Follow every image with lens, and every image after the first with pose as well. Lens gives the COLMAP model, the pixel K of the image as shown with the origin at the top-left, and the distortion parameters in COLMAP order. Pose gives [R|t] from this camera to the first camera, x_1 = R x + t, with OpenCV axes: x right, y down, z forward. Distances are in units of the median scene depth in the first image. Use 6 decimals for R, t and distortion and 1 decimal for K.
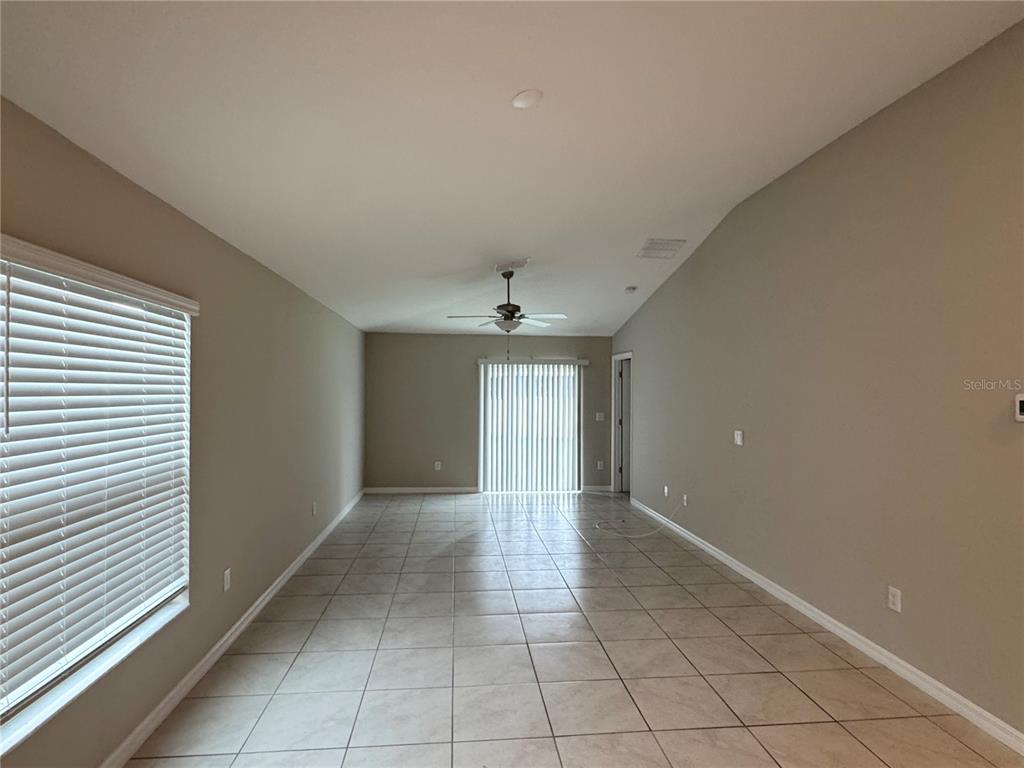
lens RADIAL K [[548.0, 0, 507.4], [0, 548.0, 384.2], [0, 0, 1]] dist [-0.024111, 0.018815]
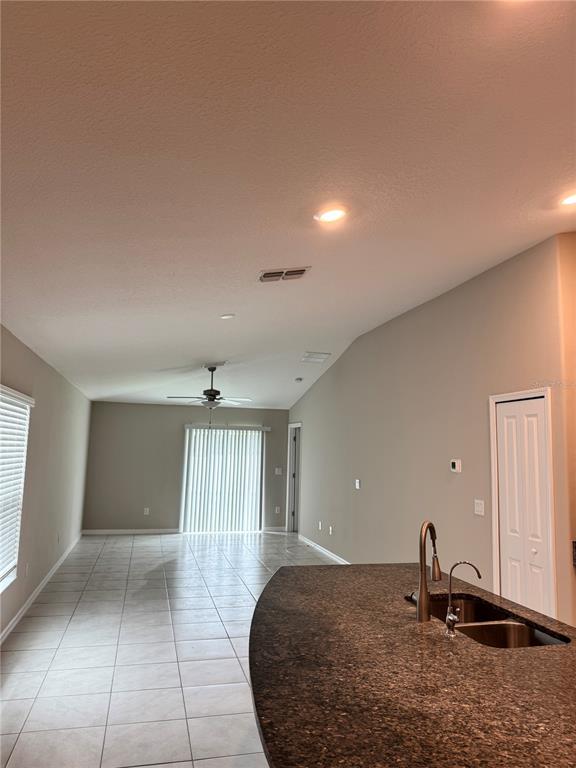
lens RADIAL K [[533.8, 0, 292.9], [0, 533.8, 379.0], [0, 0, 1]] dist [0.104546, -0.092982]
pose [[0.986028, 0.040715, 0.161528, -0.012884], [-0.021489, 0.992658, -0.119033, -0.009269], [-0.165188, 0.113898, 0.979663, -0.331316]]
